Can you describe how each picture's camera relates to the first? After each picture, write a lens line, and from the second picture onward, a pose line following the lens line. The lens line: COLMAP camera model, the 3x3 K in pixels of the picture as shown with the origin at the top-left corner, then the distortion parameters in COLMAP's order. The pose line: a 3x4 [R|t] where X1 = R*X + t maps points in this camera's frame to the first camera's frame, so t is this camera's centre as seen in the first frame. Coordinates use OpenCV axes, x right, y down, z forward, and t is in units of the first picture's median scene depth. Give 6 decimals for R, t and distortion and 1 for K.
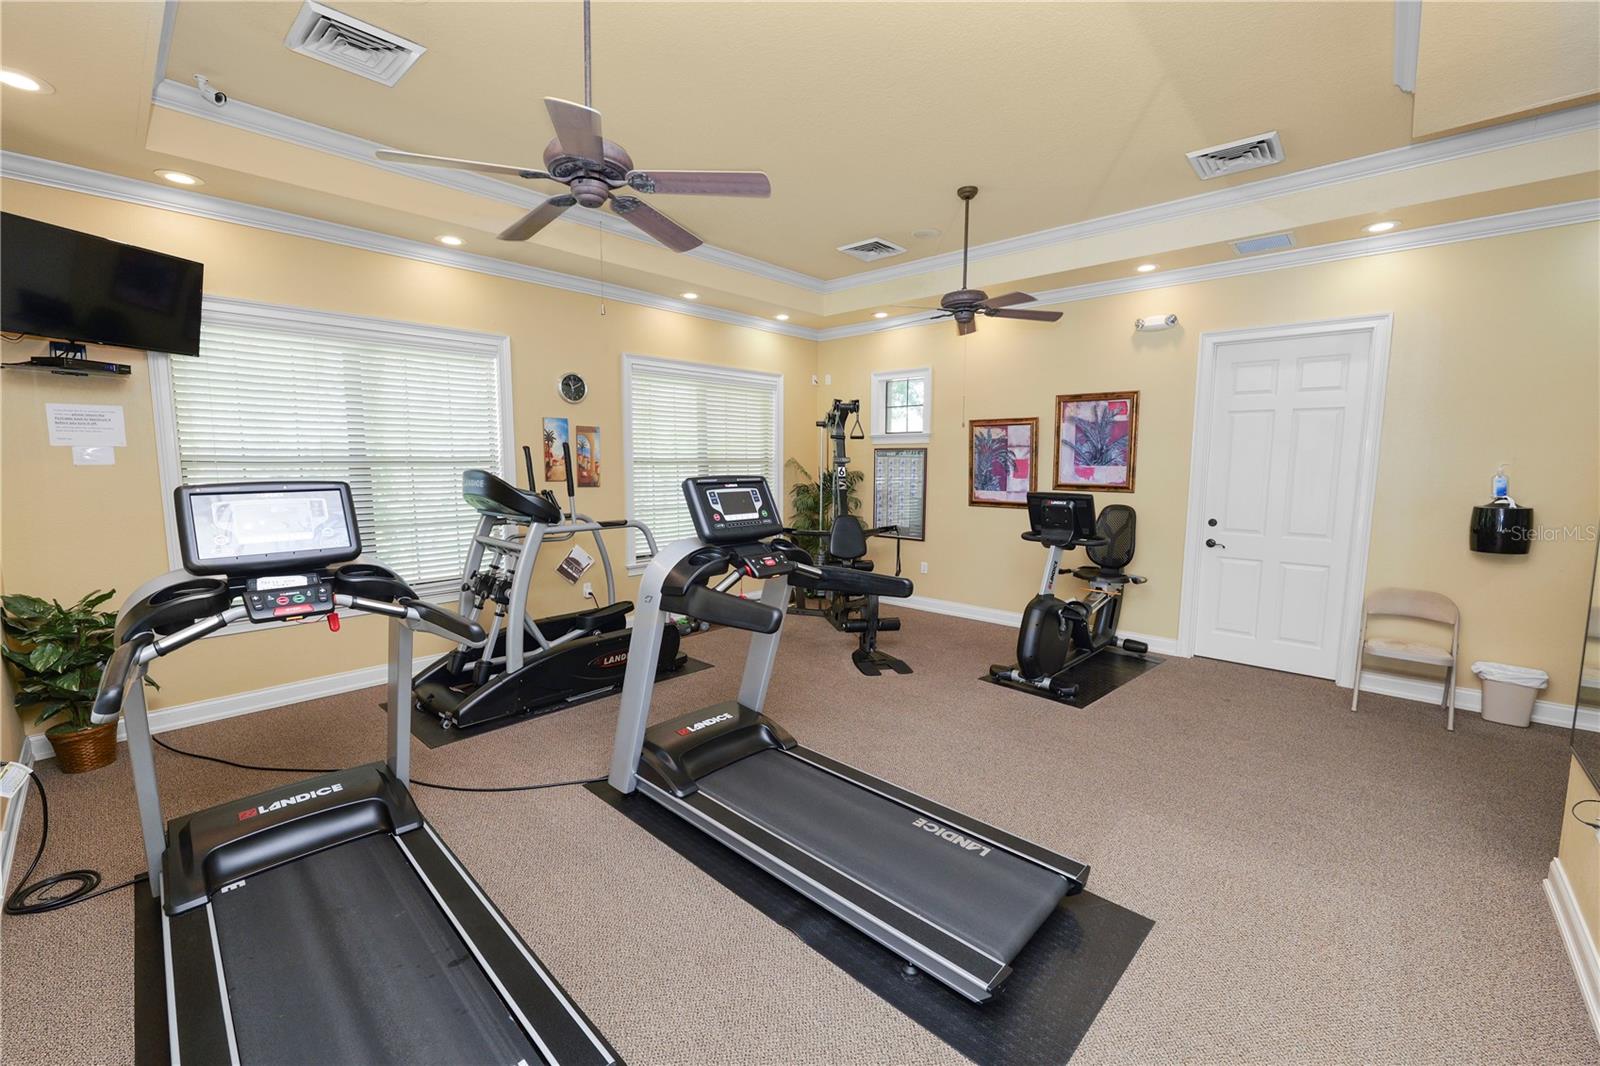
lens RADIAL K [[644.5, 0, 800.0], [0, 644.5, 533.0], [0, 0, 1]] dist [0.000222, 0.000100]
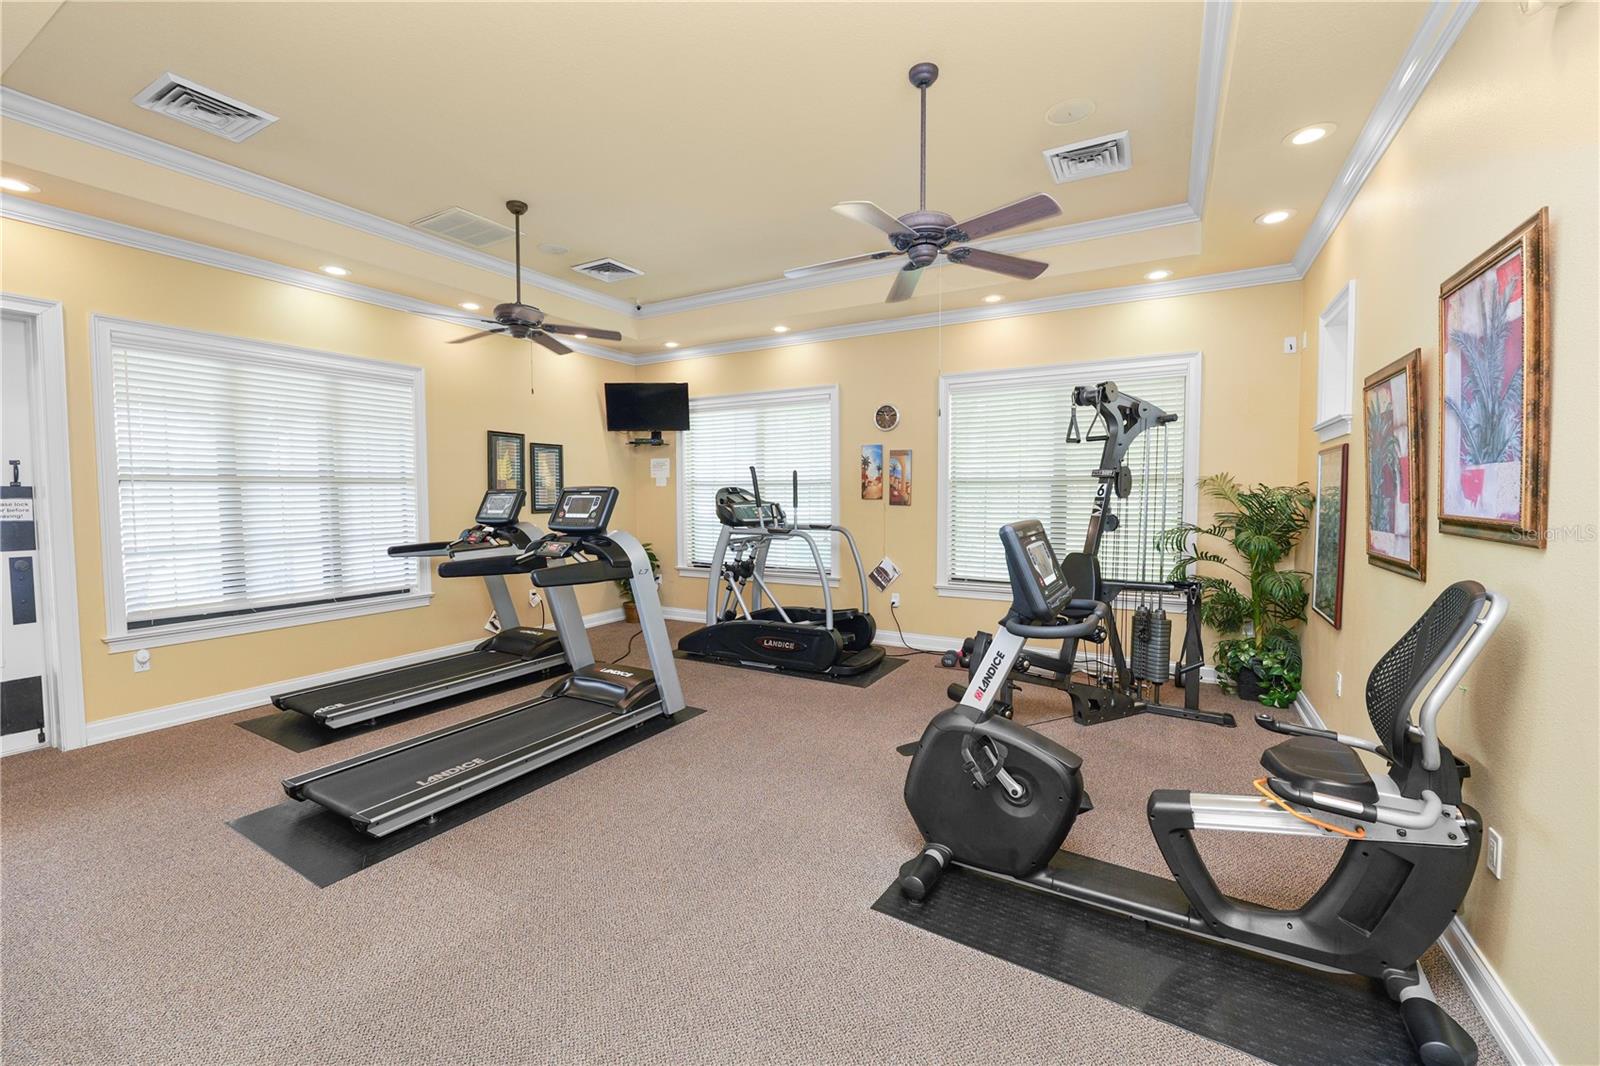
lens RADIAL K [[644.5, 0, 800.0], [0, 644.5, 533.0], [0, 0, 1]] dist [0.000222, 0.000100]
pose [[0.249316, 0.057328, -0.966724, 0.725871], [-0.105584, 0.993905, 0.031710, -0.043995], [0.962649, 0.094165, 0.253849, 0.596825]]
